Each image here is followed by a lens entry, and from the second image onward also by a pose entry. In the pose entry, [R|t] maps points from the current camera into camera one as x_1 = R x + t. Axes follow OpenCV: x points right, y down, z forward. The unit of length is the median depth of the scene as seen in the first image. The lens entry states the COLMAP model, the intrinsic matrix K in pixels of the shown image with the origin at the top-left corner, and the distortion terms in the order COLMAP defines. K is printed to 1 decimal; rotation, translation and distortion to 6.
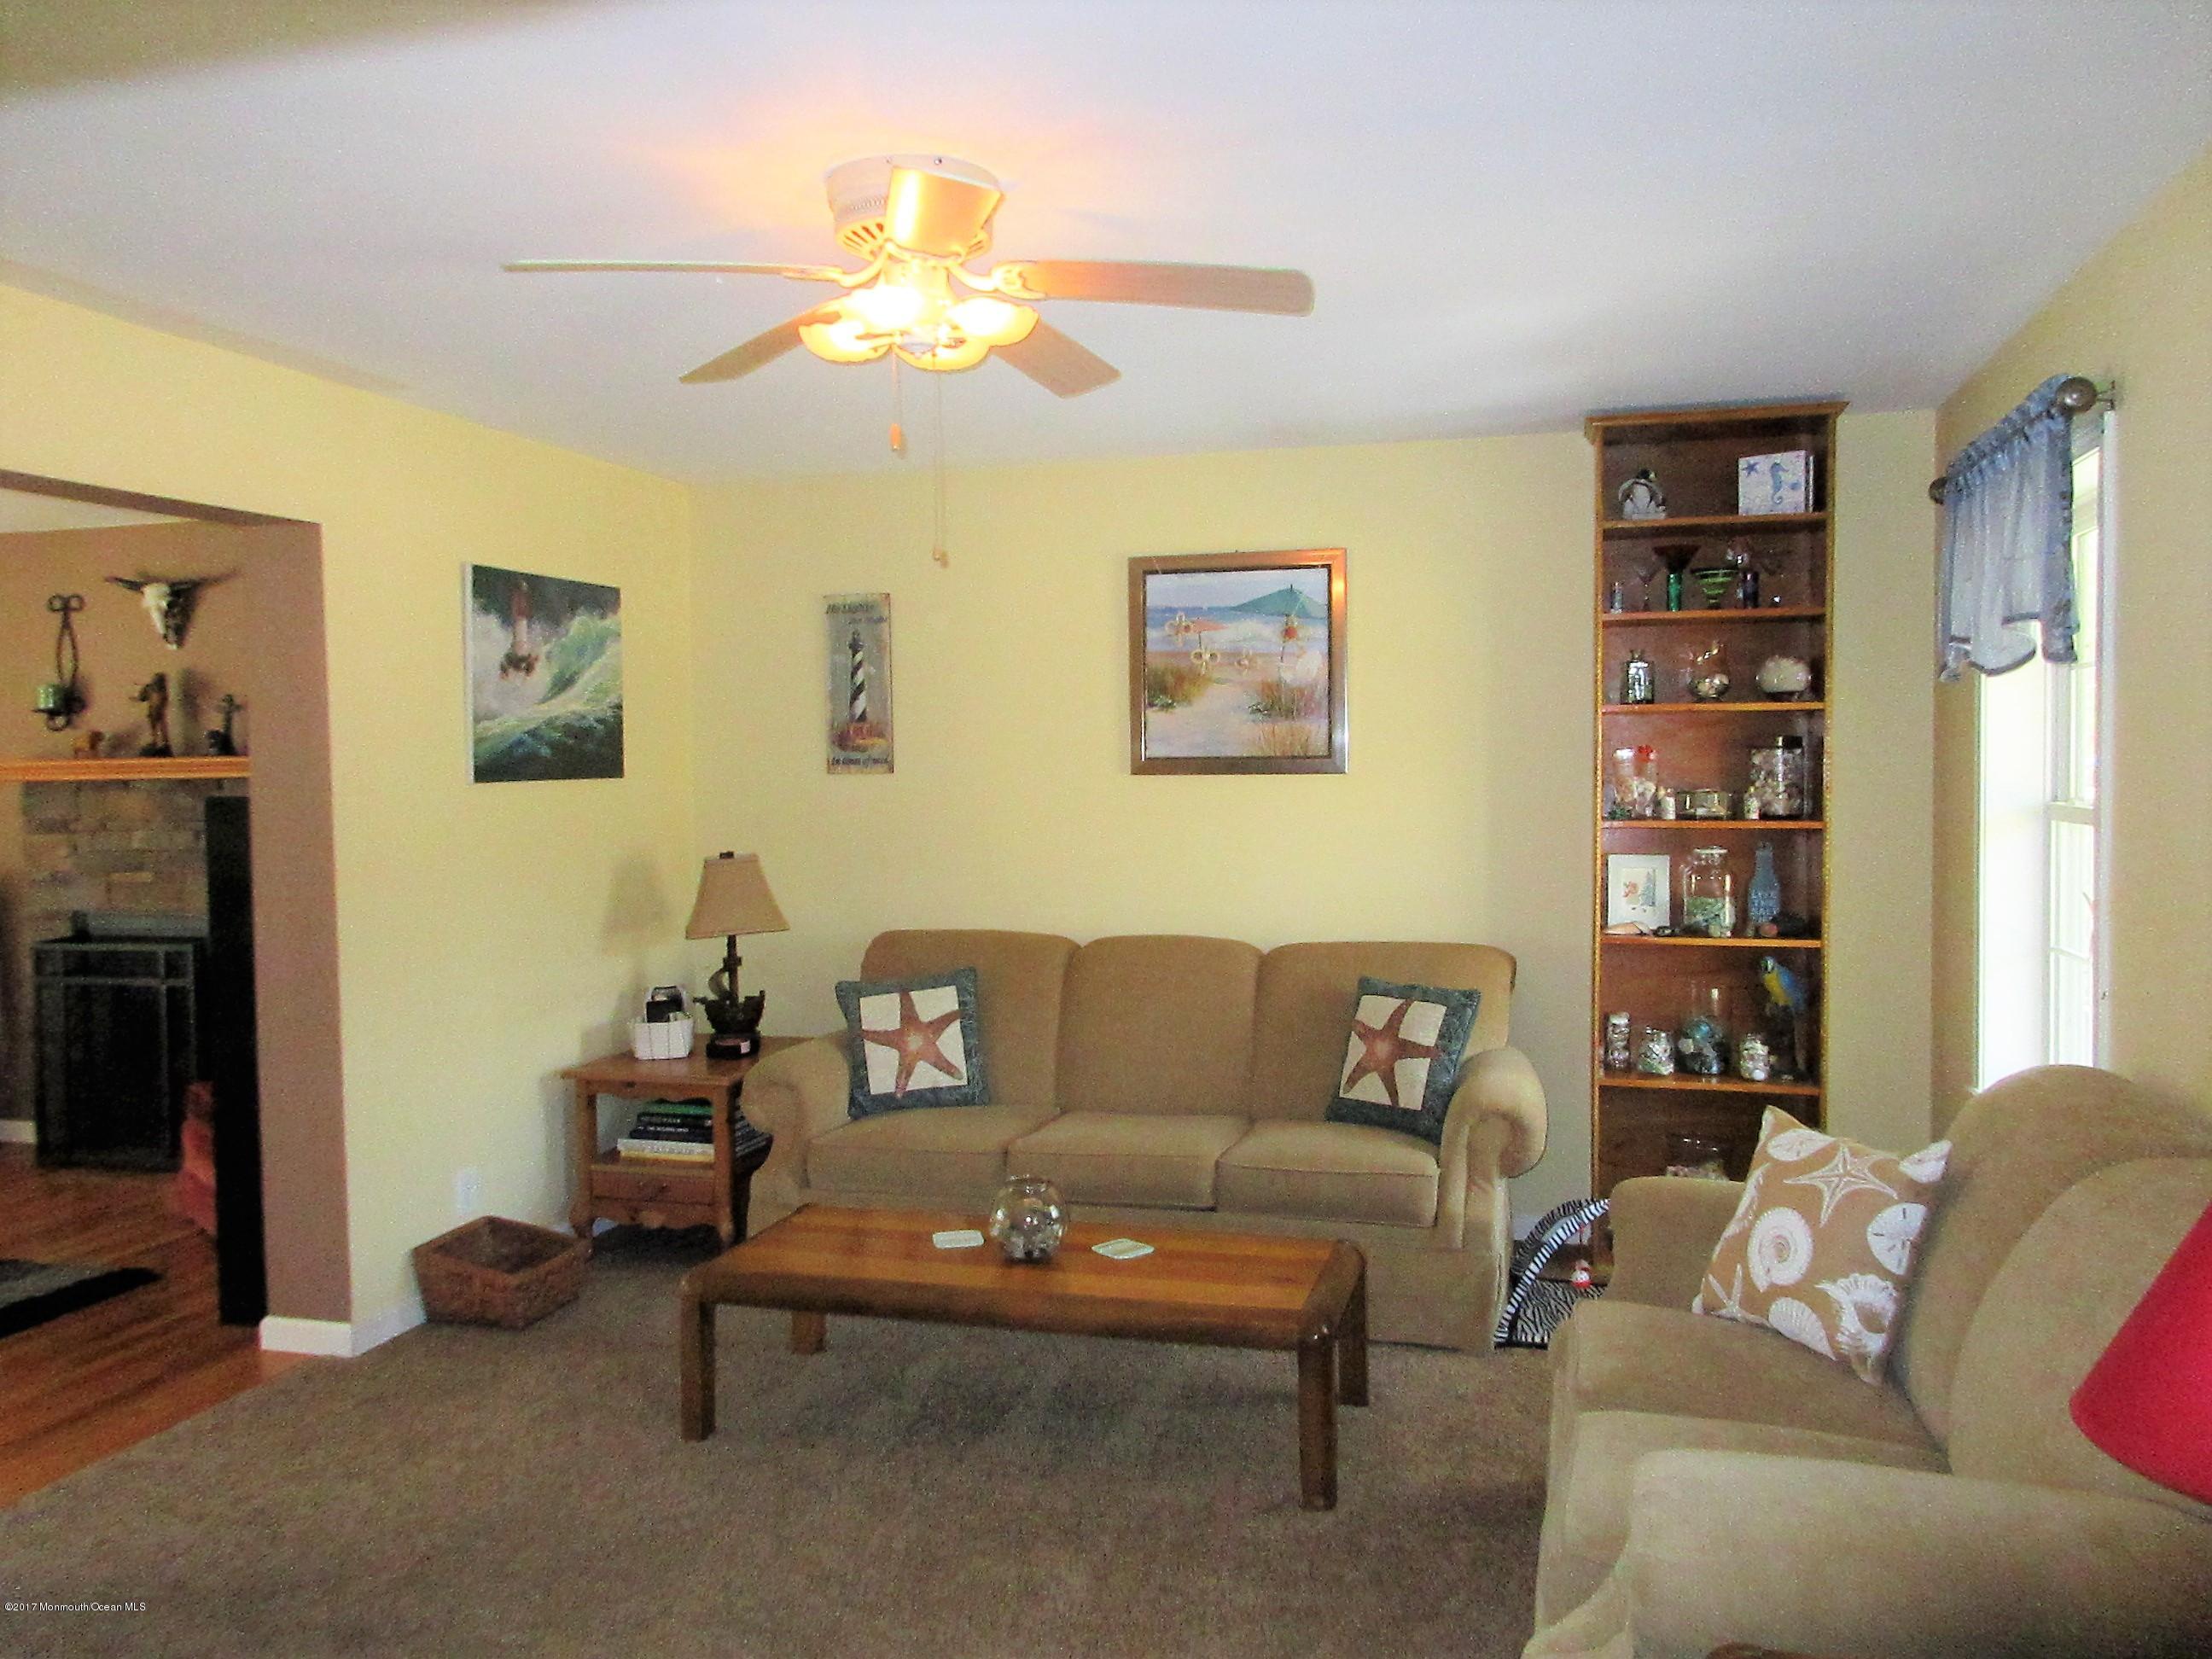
lens RADIAL K [[1669.8, 0, 1106.1], [0, 1669.8, 818.4], [0, 0, 1]] dist [0.013853, 0.000197]
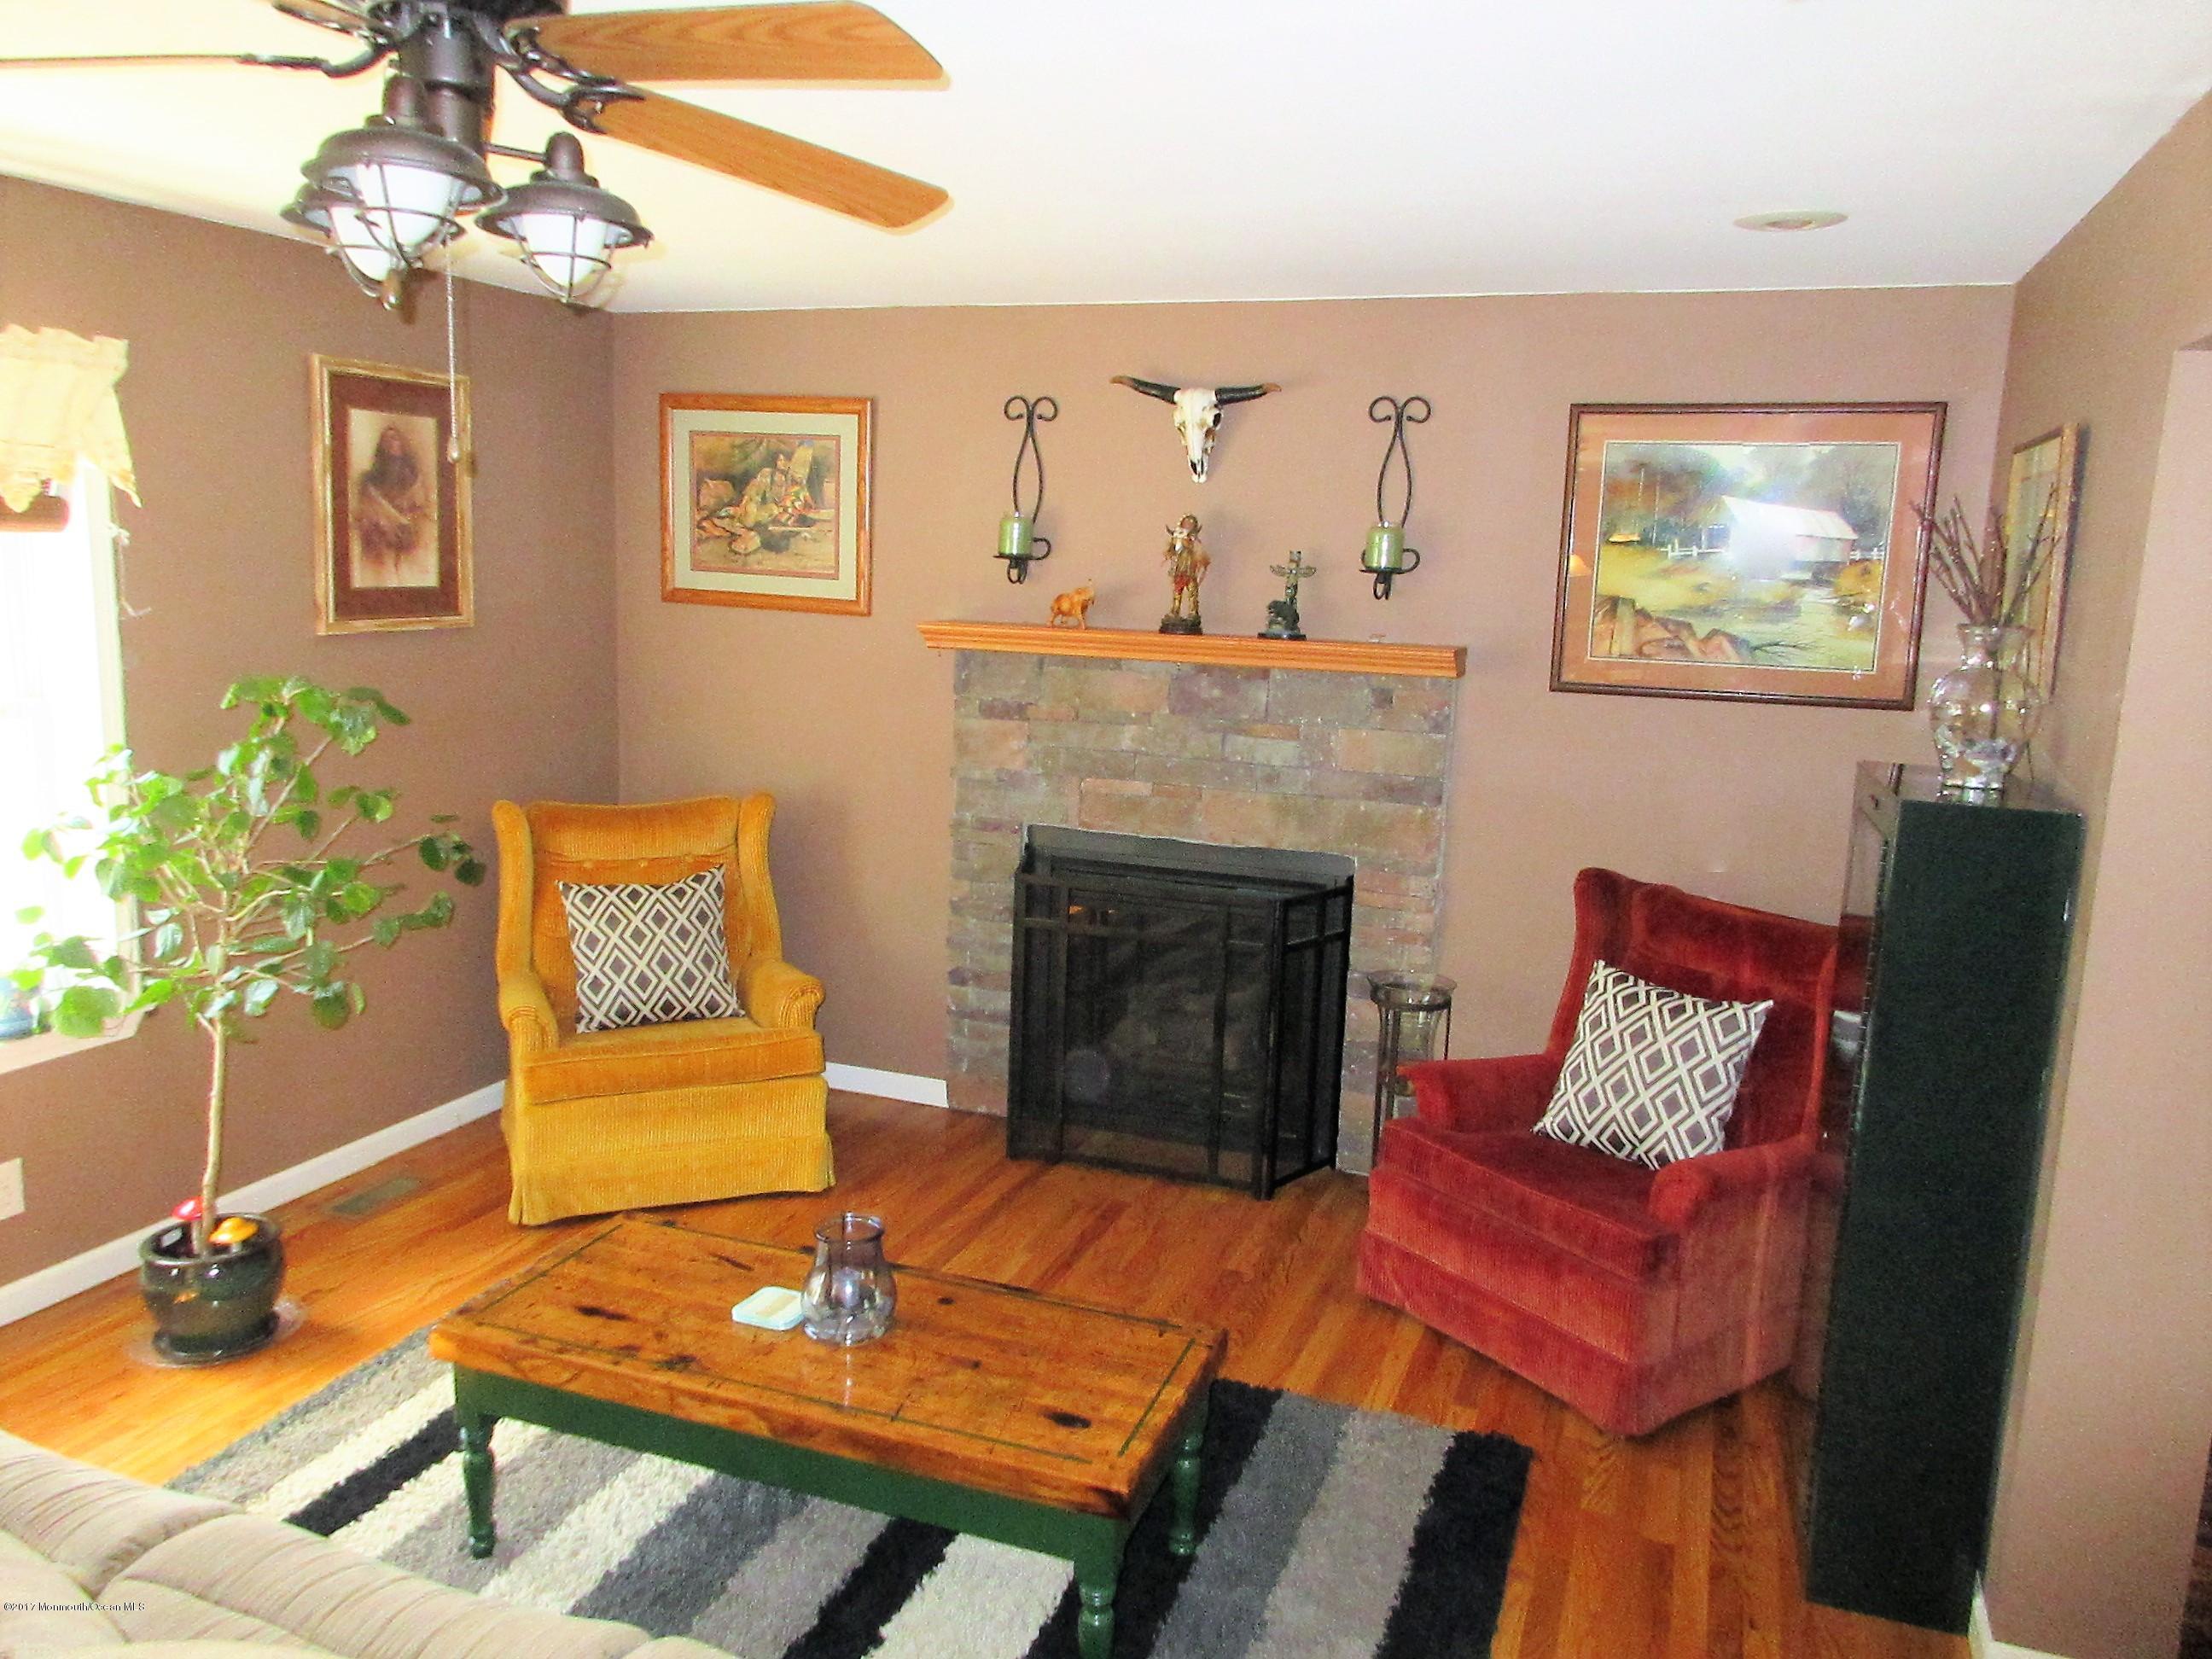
lens RADIAL K [[1669.8, 0, 1106.1], [0, 1669.8, 818.4], [0, 0, 1]] dist [0.013853, 0.000197]
pose [[0.996169, 0.062071, -0.061595, -0.539507], [-0.053810, 0.990348, 0.127735, -0.046219], [0.068929, -0.123931, 0.989894, 0.259044]]
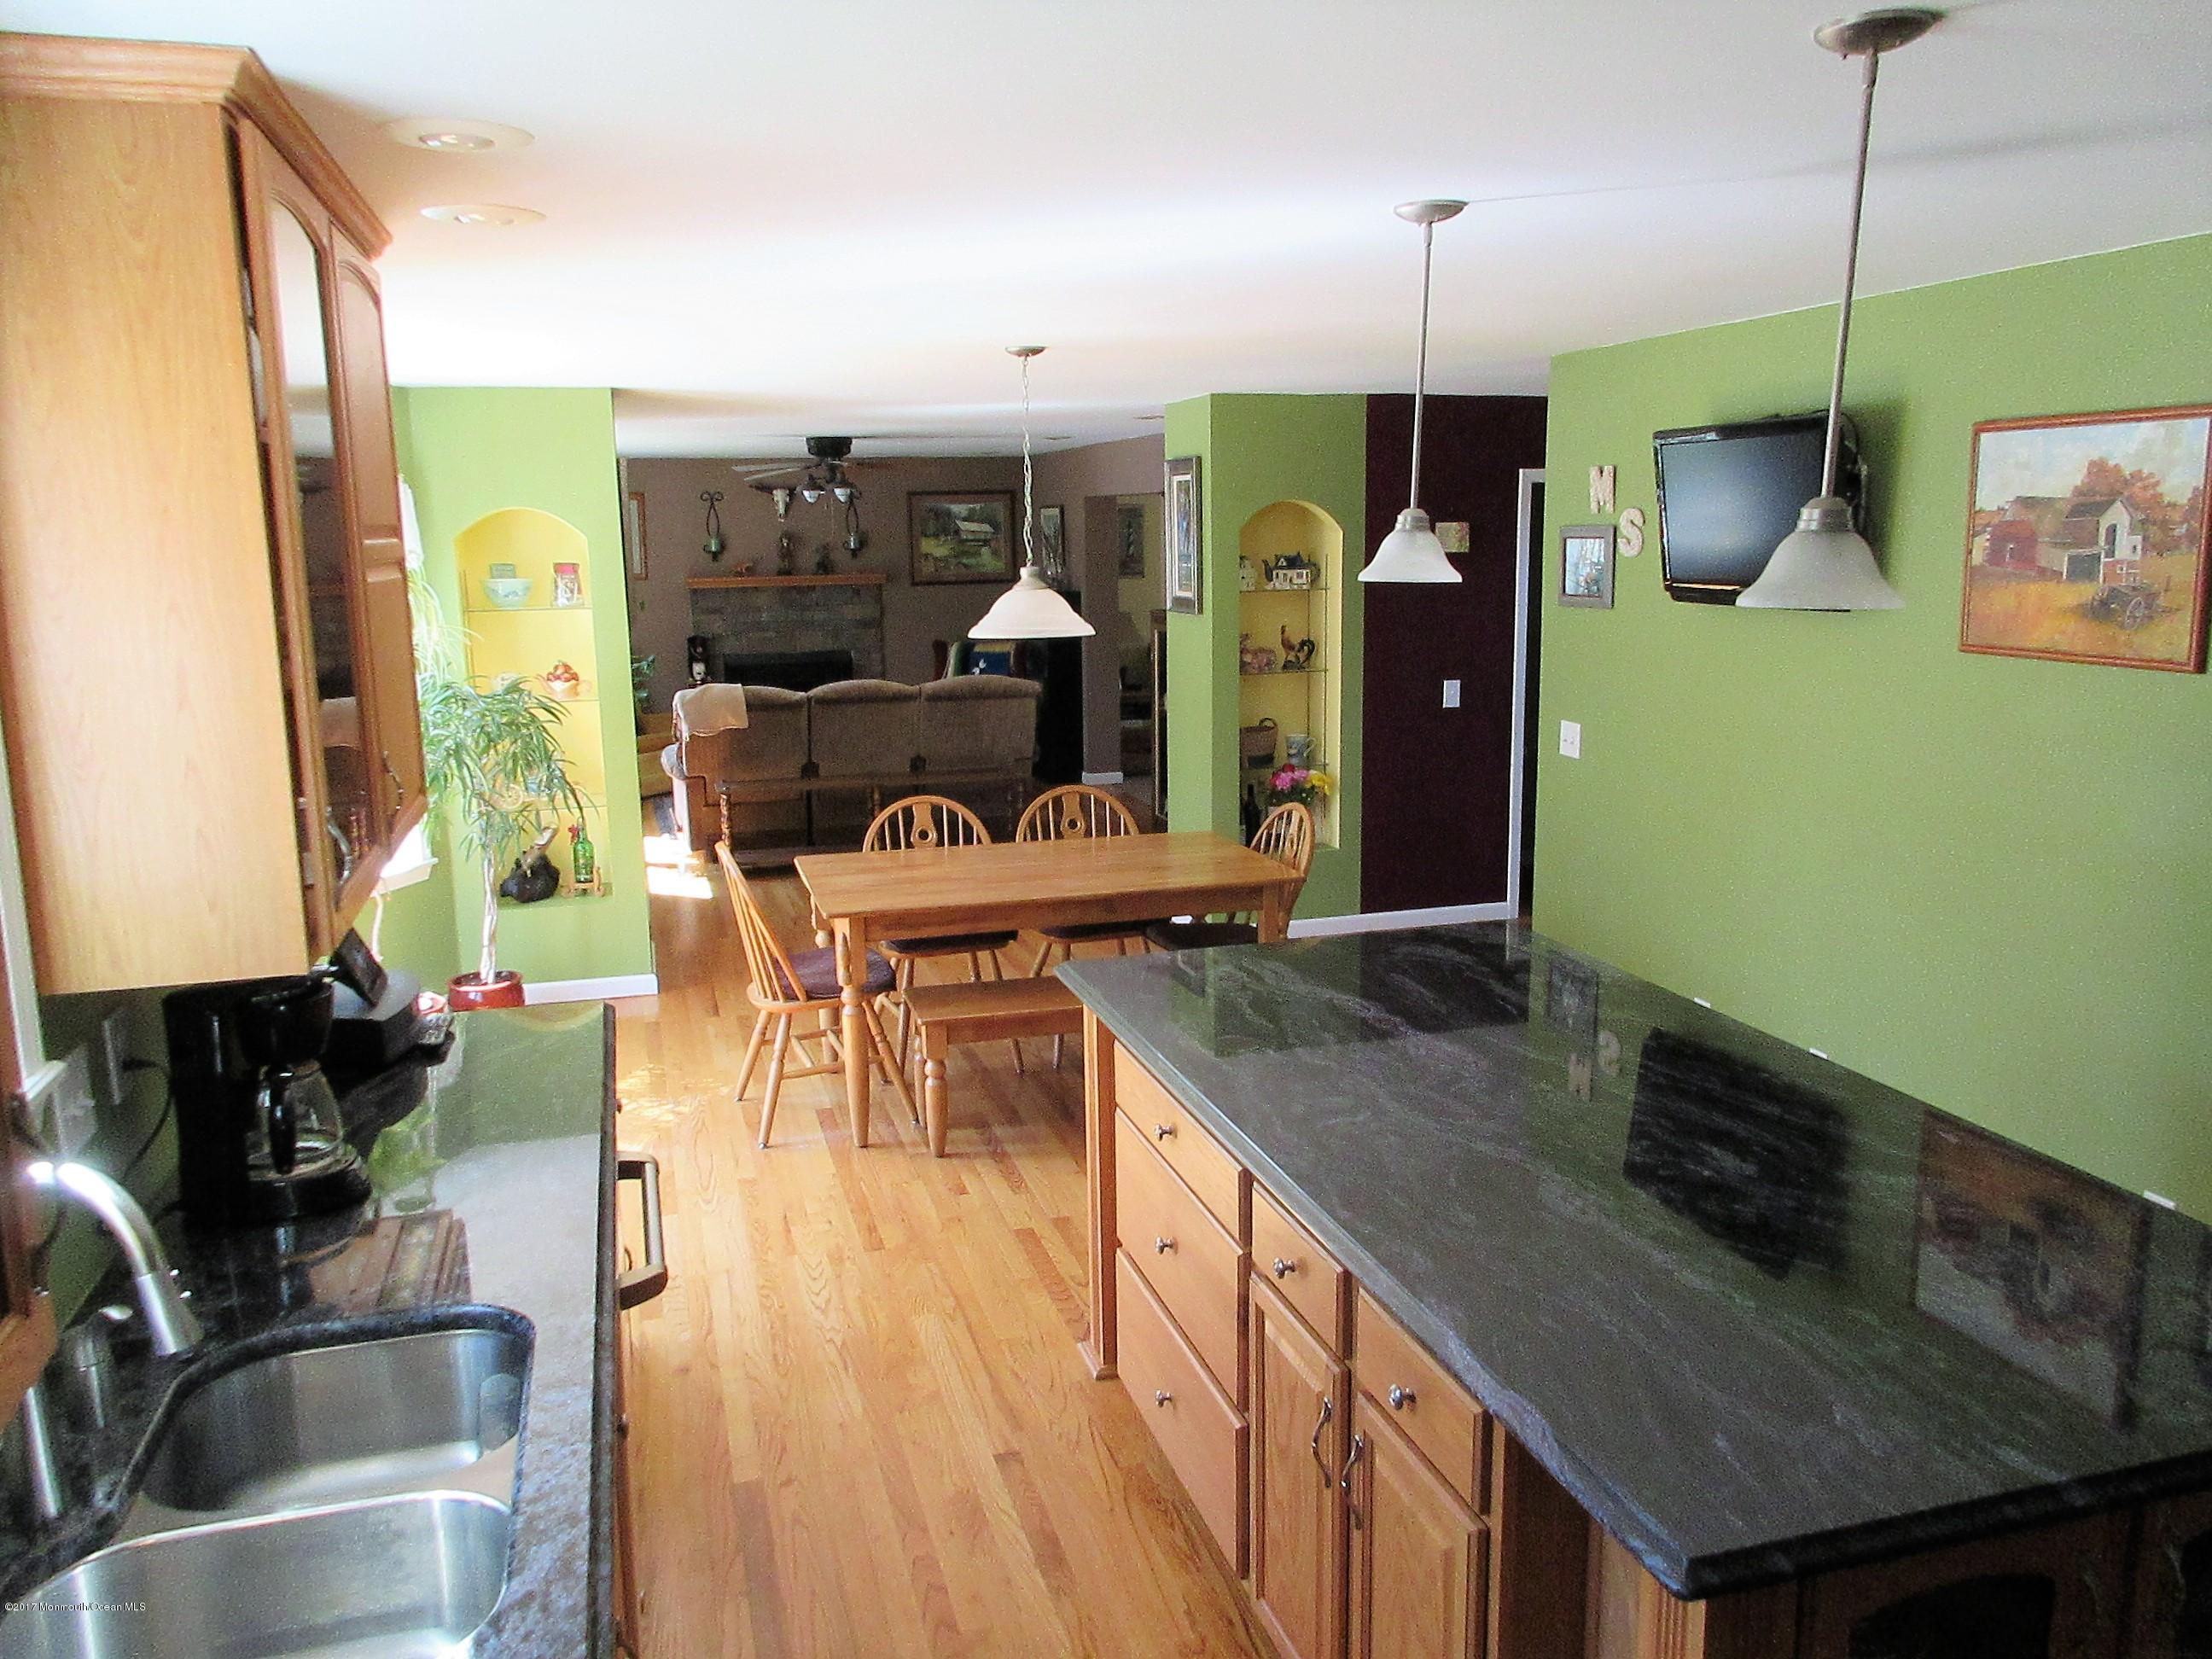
lens RADIAL K [[1669.8, 0, 1106.1], [0, 1669.8, 818.4], [0, 0, 1]] dist [0.013853, 0.000197]
pose [[0.843266, -0.092207, 0.529528, -1.324135], [0.024220, 0.990694, 0.133939, -0.005933], [-0.536950, -0.100121, 0.837652, -0.942141]]
